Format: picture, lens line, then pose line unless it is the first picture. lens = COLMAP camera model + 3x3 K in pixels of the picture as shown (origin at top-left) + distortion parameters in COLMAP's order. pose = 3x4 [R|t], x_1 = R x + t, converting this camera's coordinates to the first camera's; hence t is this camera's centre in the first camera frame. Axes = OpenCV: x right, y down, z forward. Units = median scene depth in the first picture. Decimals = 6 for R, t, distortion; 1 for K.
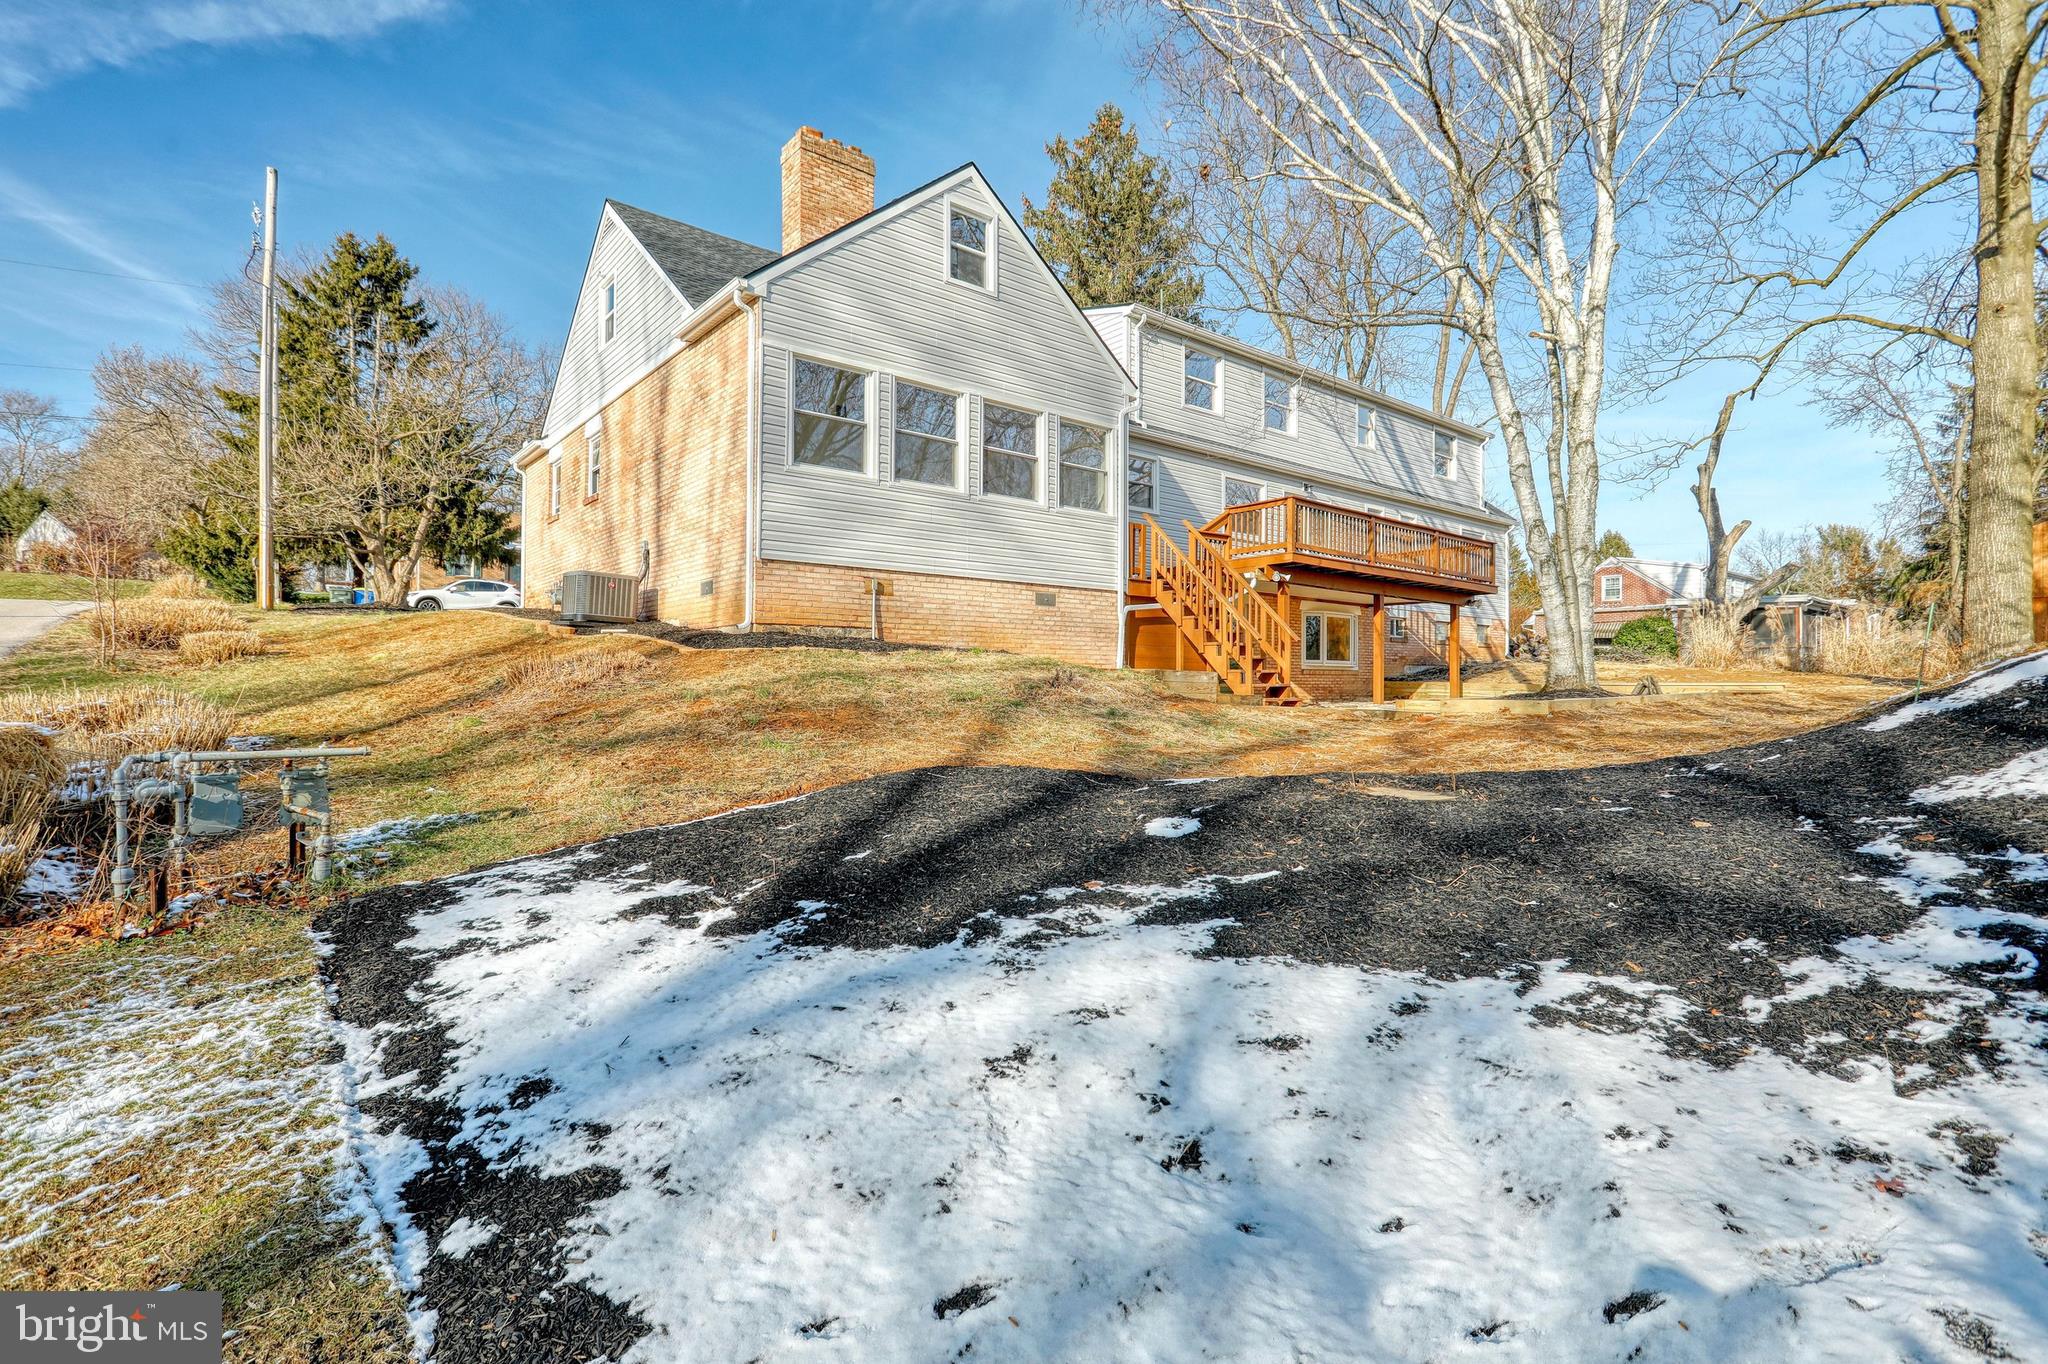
lens RADIAL K [[981.7, 0, 1021.9], [0, 981.7, 685.7], [0, 0, 1]] dist [-0.002049, 0.002388]
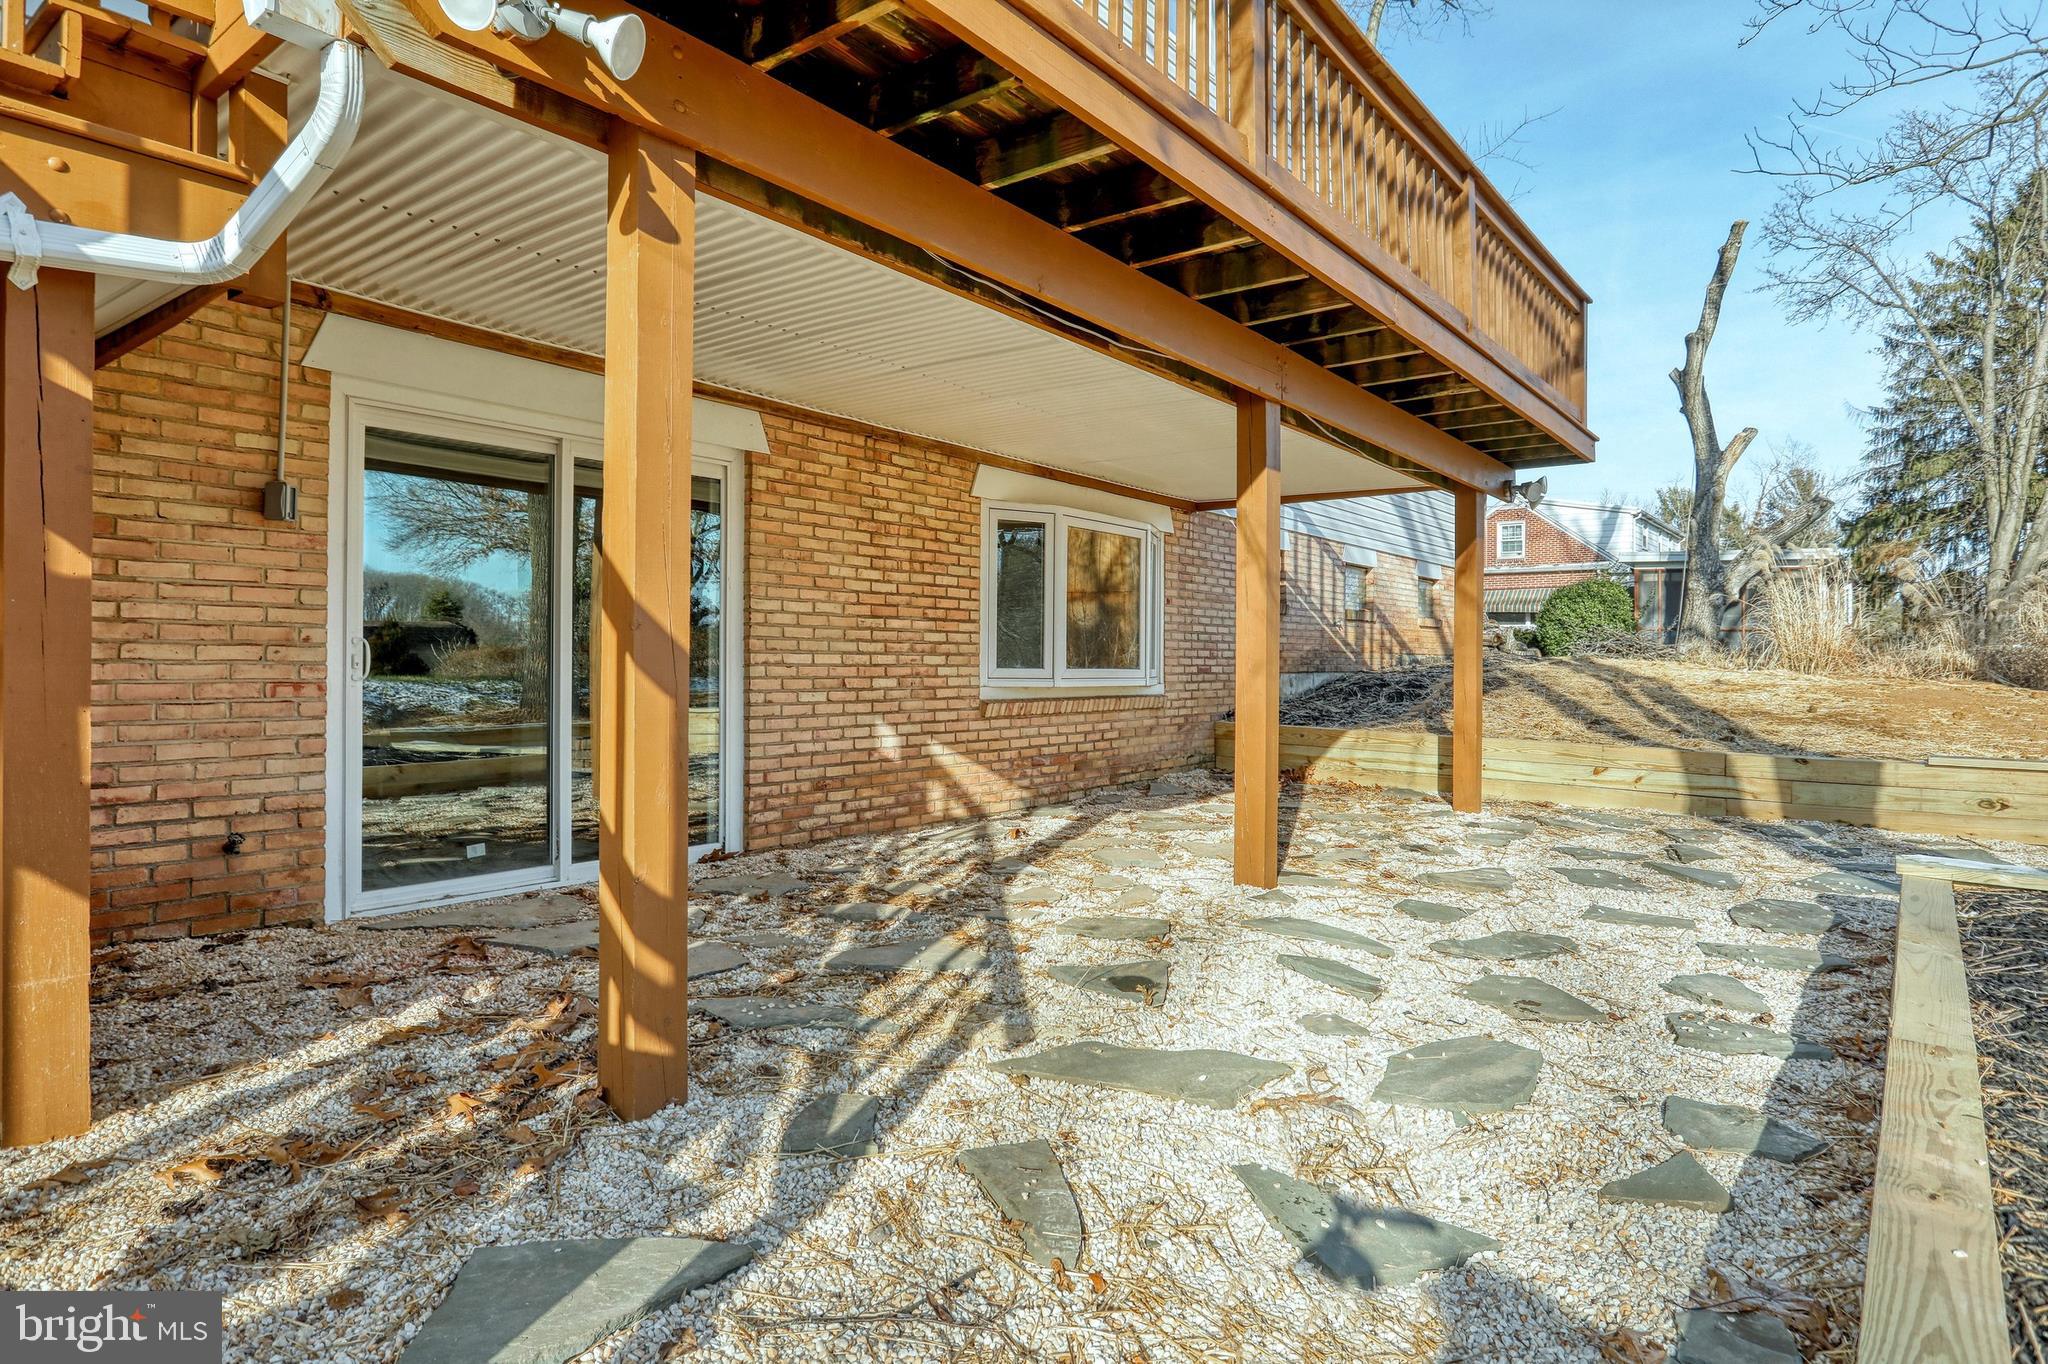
lens RADIAL K [[1148.2, 0, 1023.8], [0, 1148.2, 673.9], [0, 0, 1]] dist [-0.000272, 0.000012]
pose [[0.977224, 0.003477, 0.212180, 0.128560], [-0.005954, 0.999921, 0.011033, -0.016262], [-0.212125, -0.012045, 0.977168, 0.378676]]
